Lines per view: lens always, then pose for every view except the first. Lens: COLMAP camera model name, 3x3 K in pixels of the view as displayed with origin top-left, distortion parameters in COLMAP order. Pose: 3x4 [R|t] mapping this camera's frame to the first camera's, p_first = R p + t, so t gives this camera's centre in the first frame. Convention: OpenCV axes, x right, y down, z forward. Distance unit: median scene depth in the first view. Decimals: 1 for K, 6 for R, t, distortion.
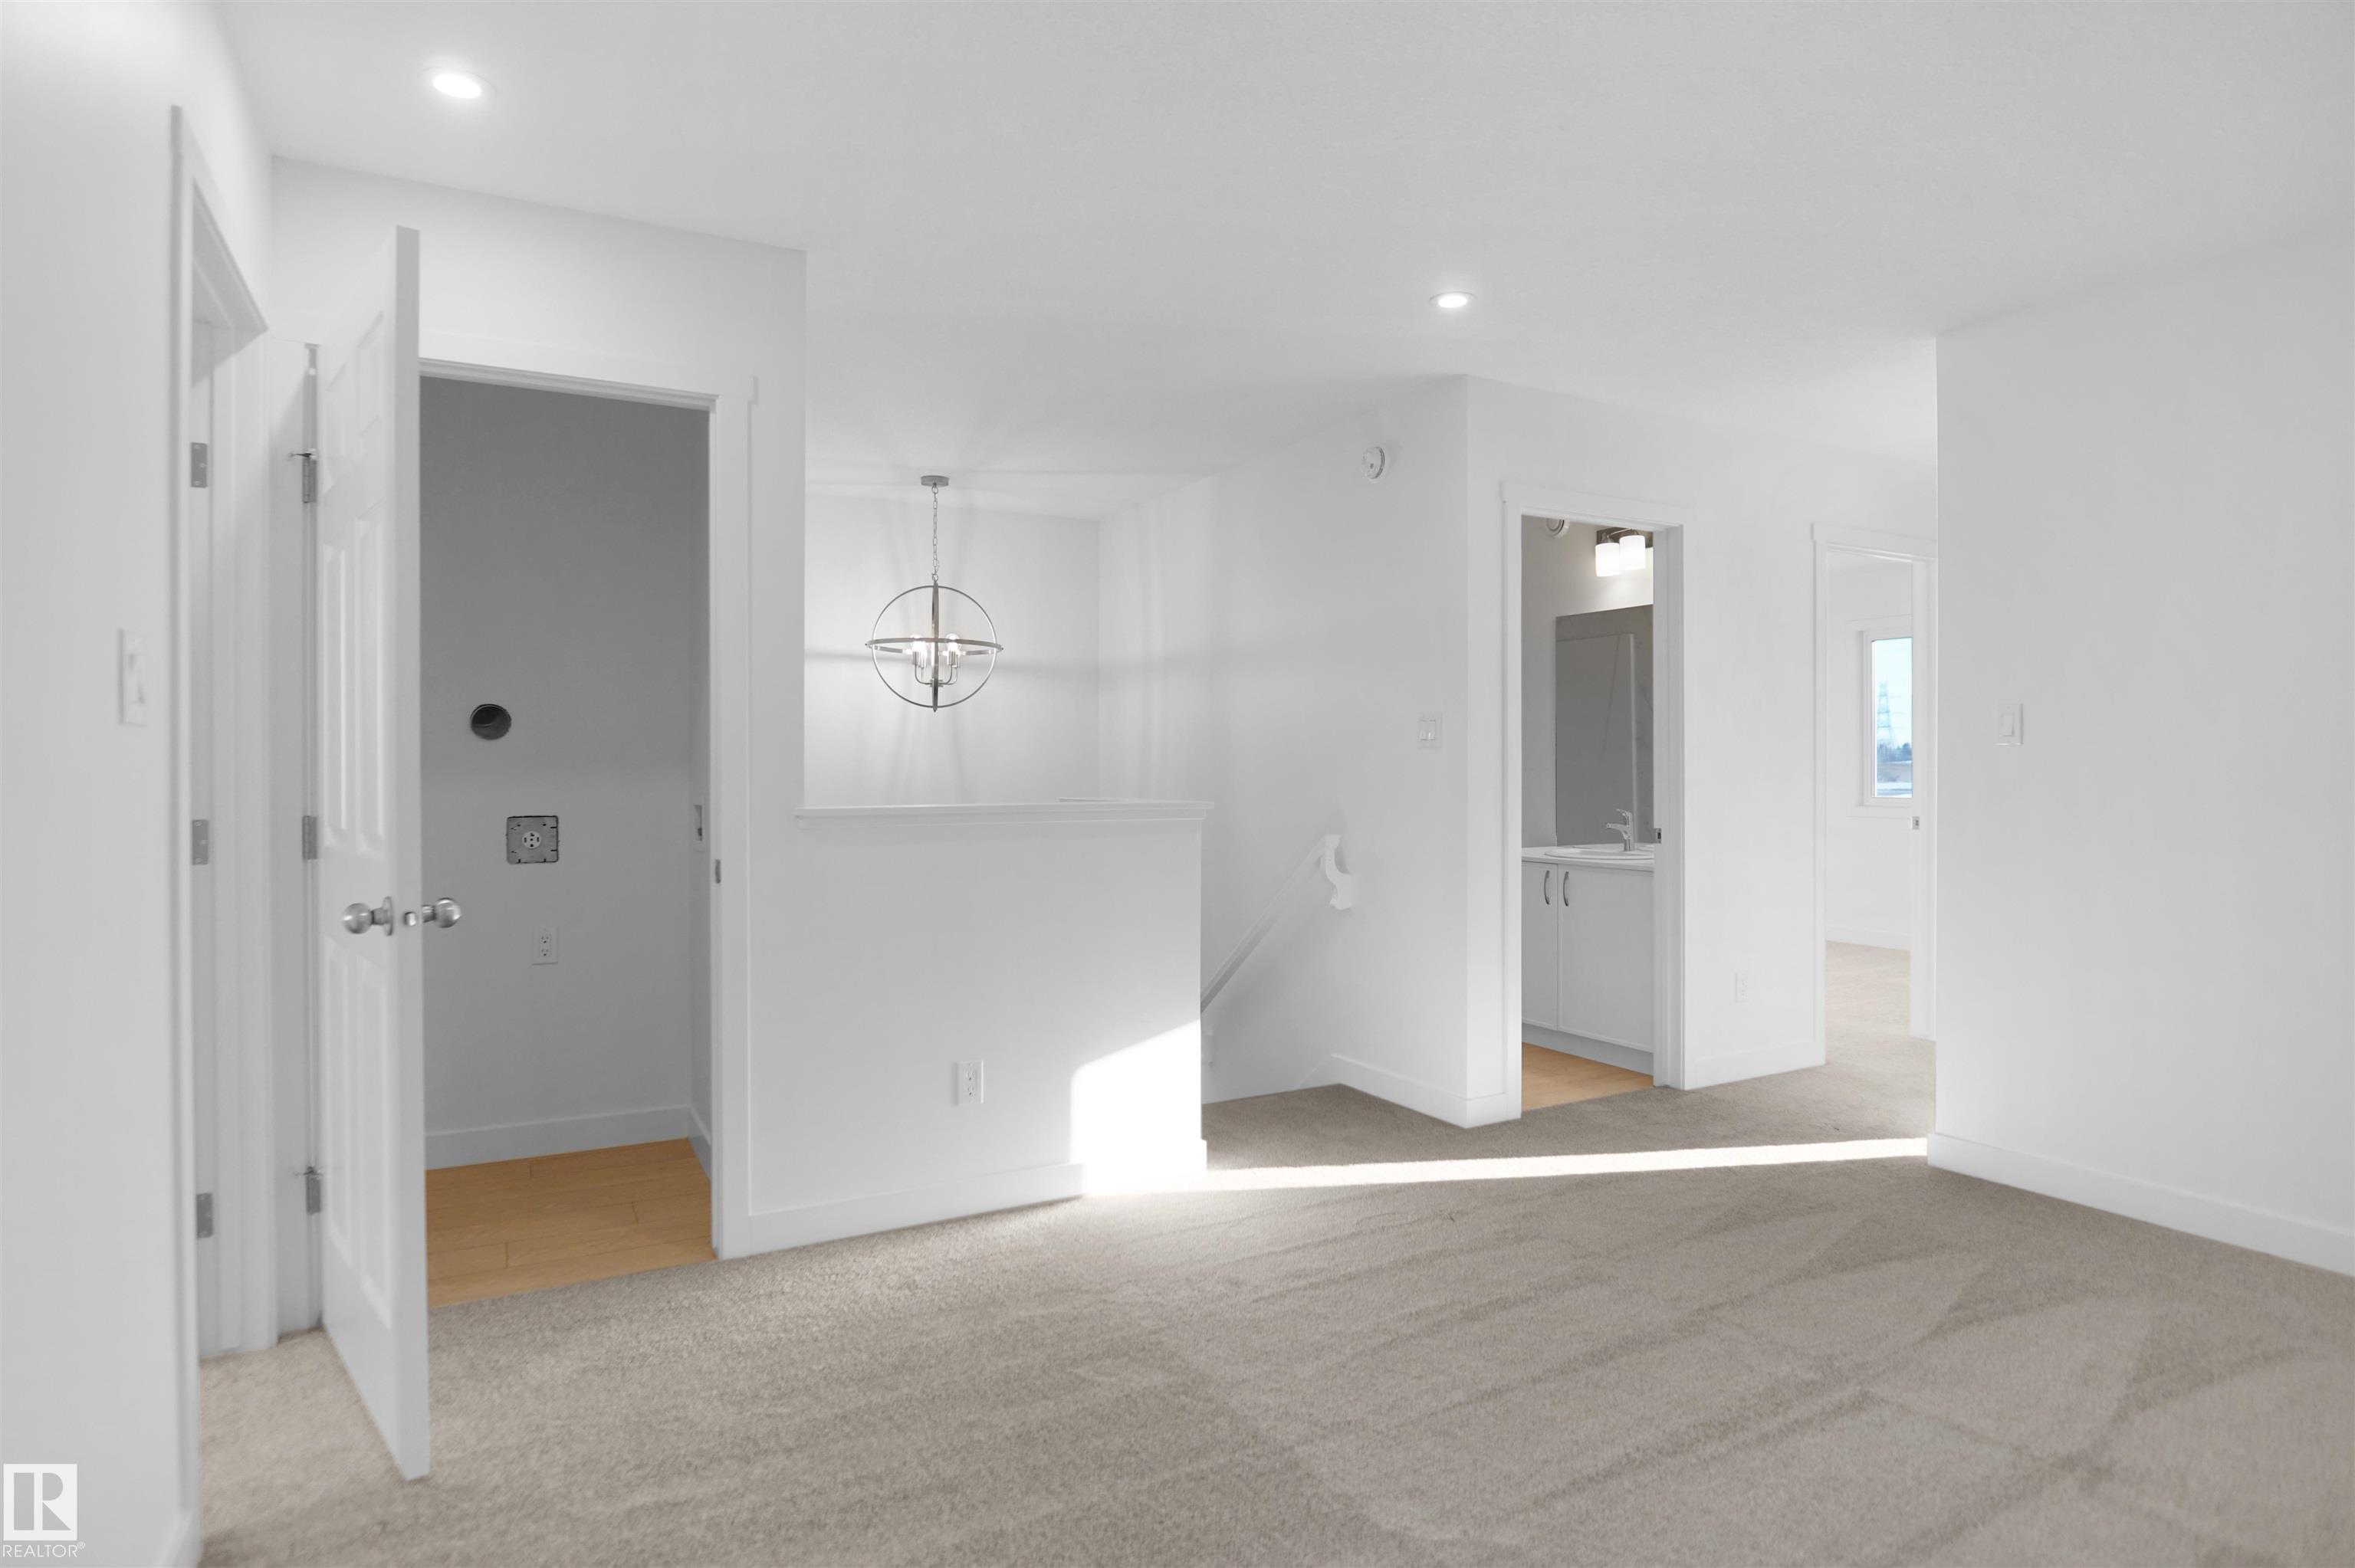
lens RADIAL K [[1295.9, 0, 1176.9], [0, 1295.9, 787.0], [0, 0, 1]] dist [-0.031559, 0.007273]
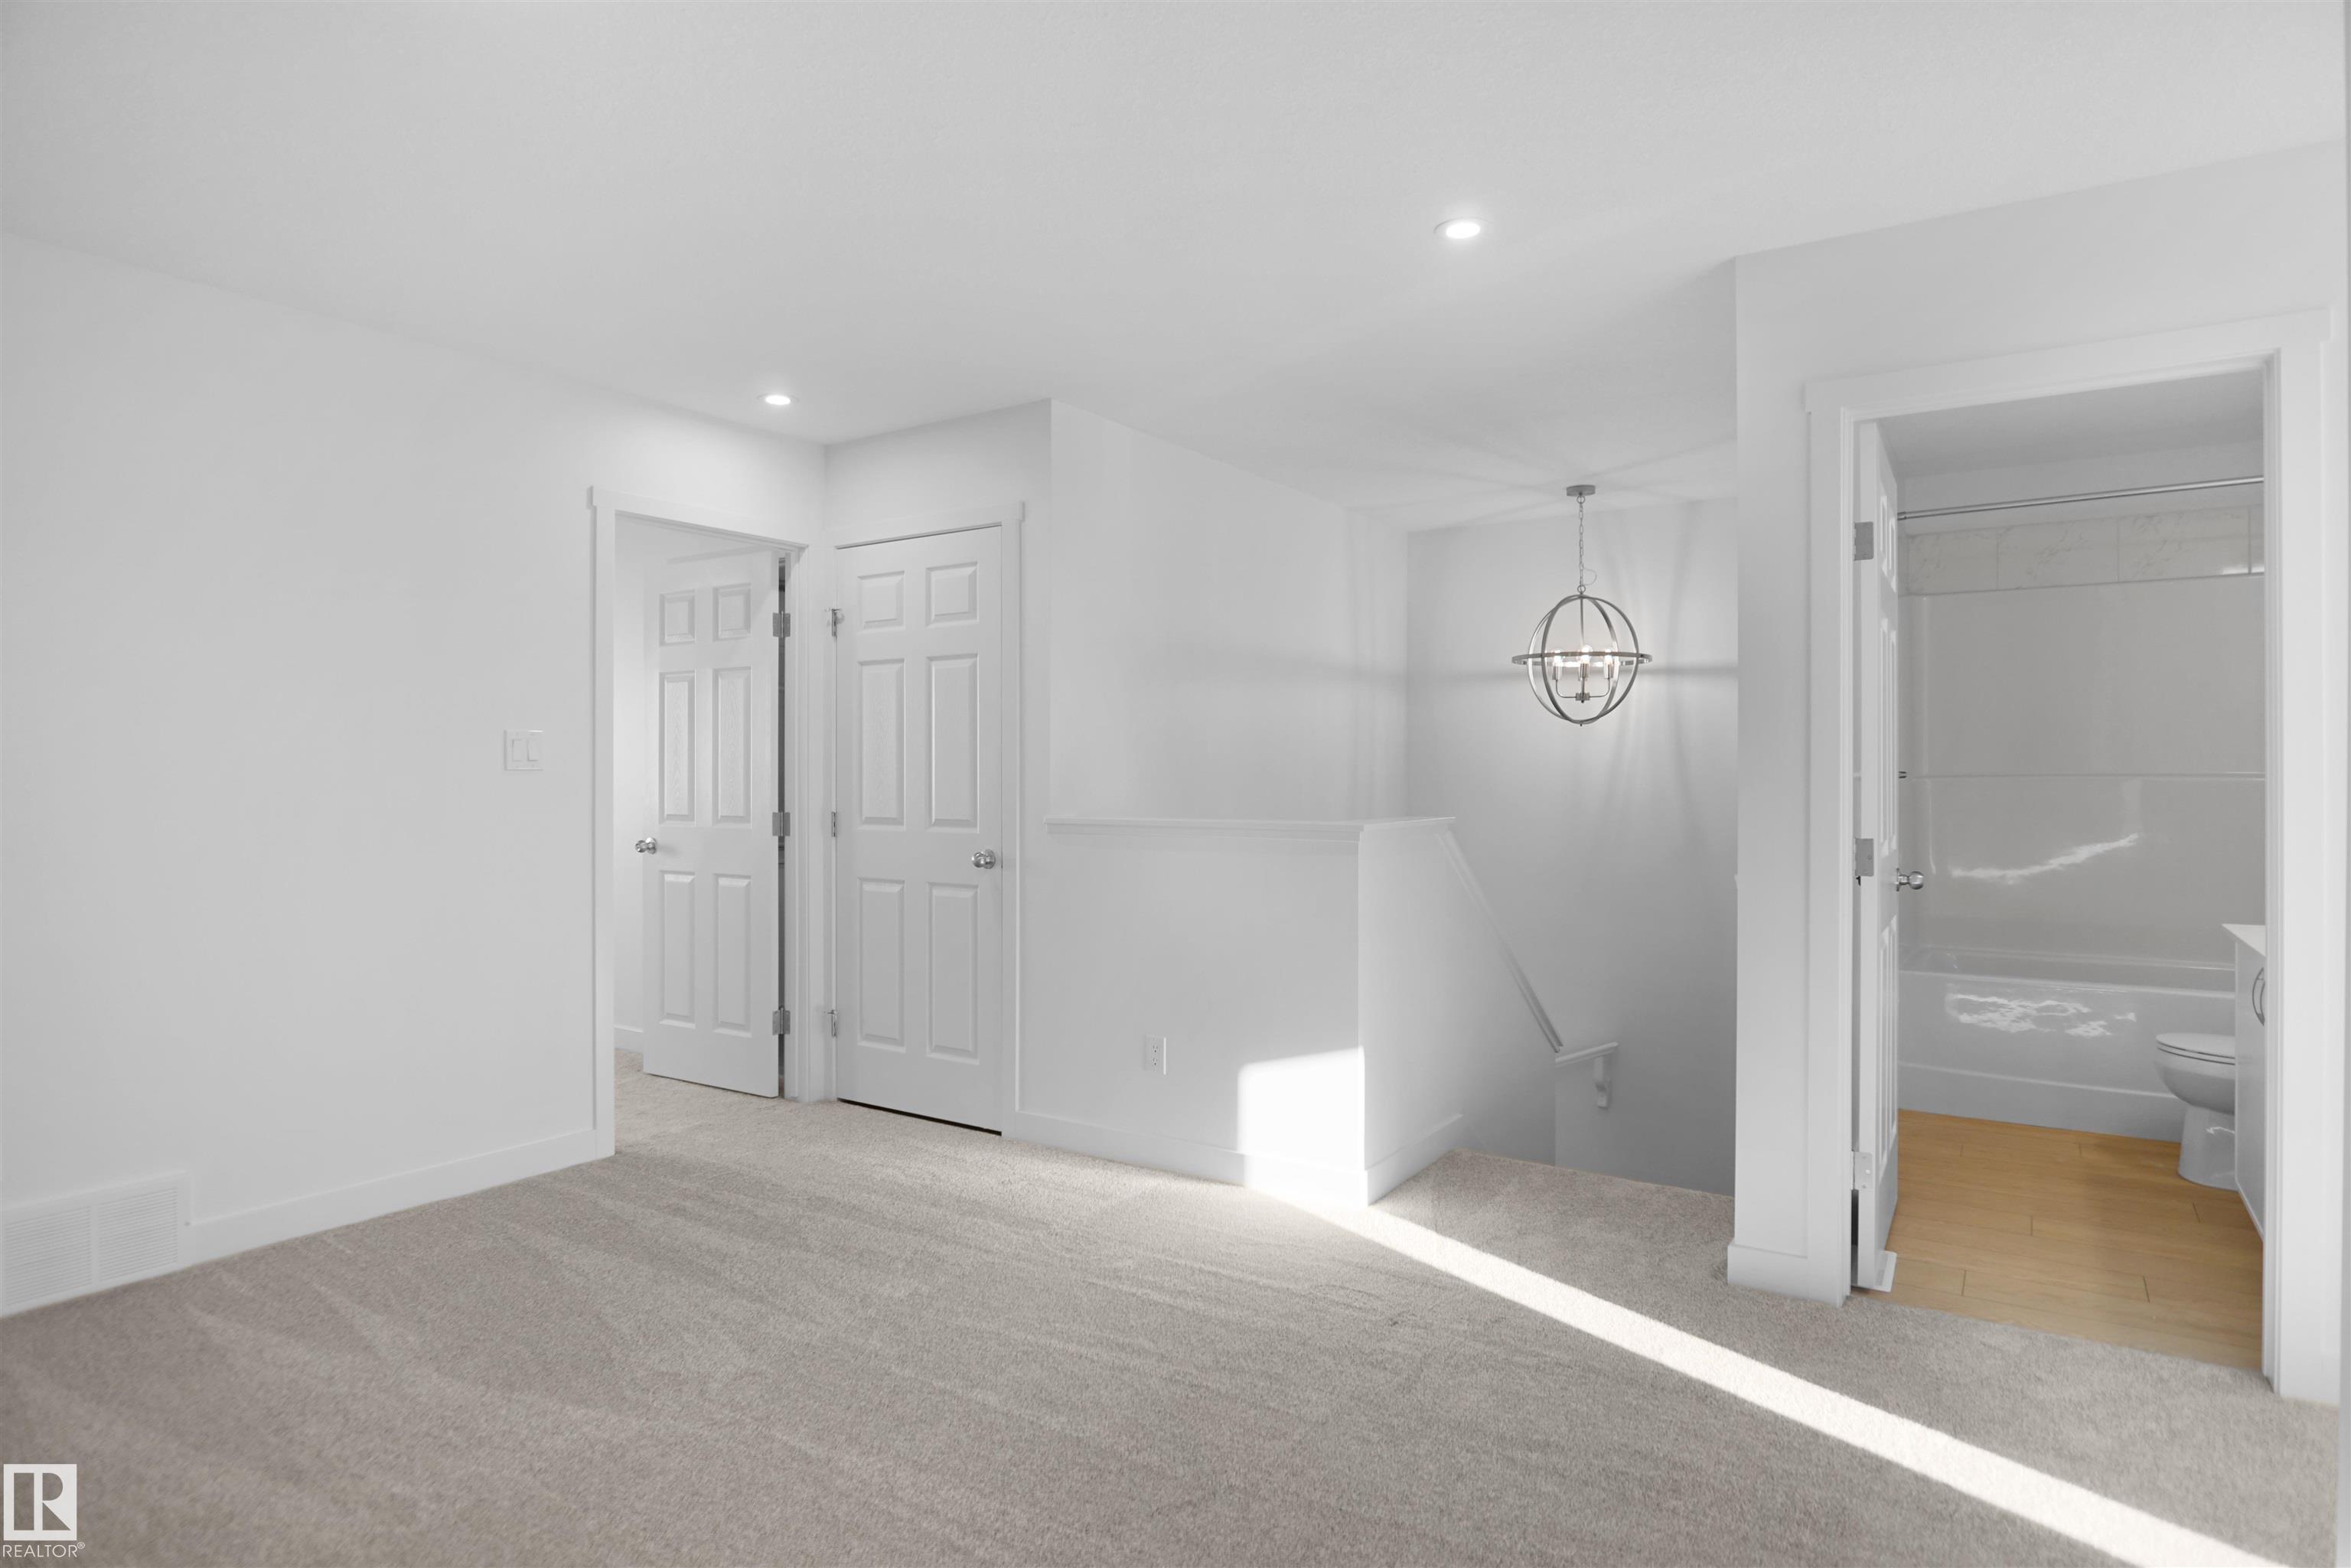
lens RADIAL K [[1293.8, 0, 1189.9], [0, 1293.8, 779.6], [0, 0, 1]] dist [-0.031559, 0.007273]
pose [[0.455331, 0.000072, -0.890322, 0.815541], [-0.012604, 0.999900, -0.006364, -0.012342], [0.890233, 0.014119, 0.455286, 0.444840]]
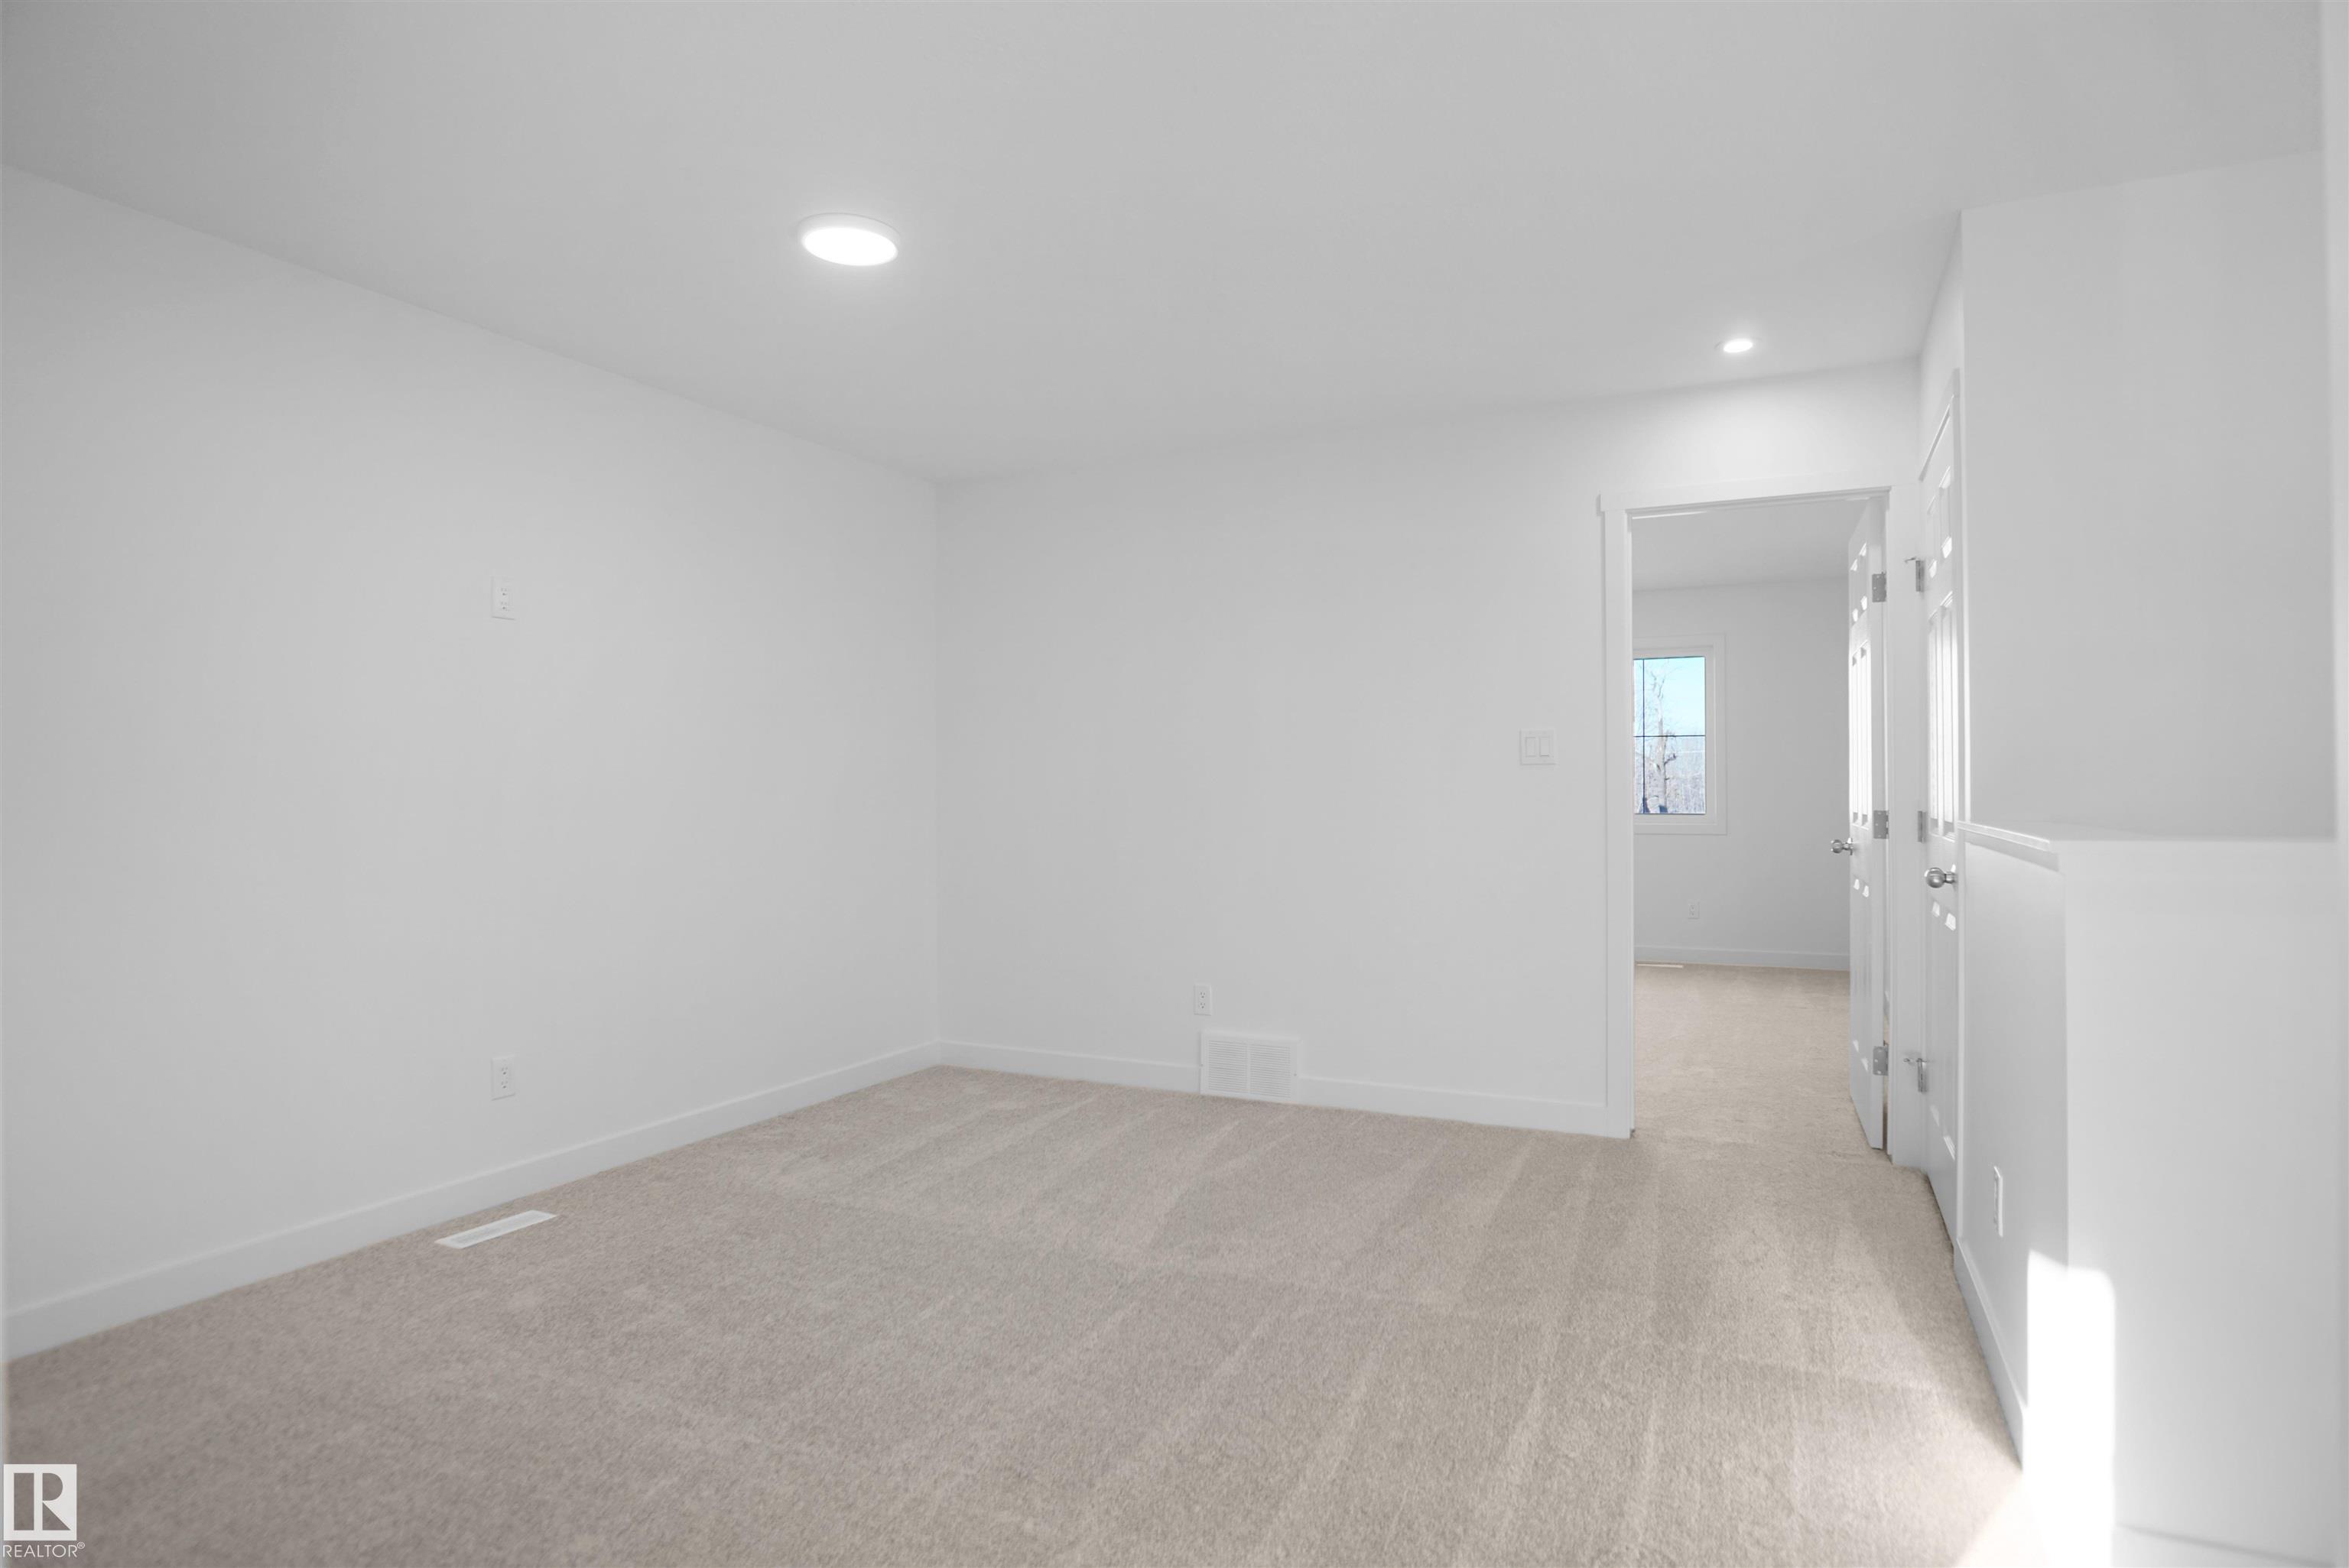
lens RADIAL K [[1292.6, 0, 1185.1], [0, 1292.6, 774.1], [0, 0, 1]] dist [-0.031559, 0.007273]
pose [[-0.816097, -0.004400, -0.577899, 0.591833], [-0.008710, 0.999951, 0.004685, -0.013942], [0.577850, 0.008857, -0.816095, 1.172336]]
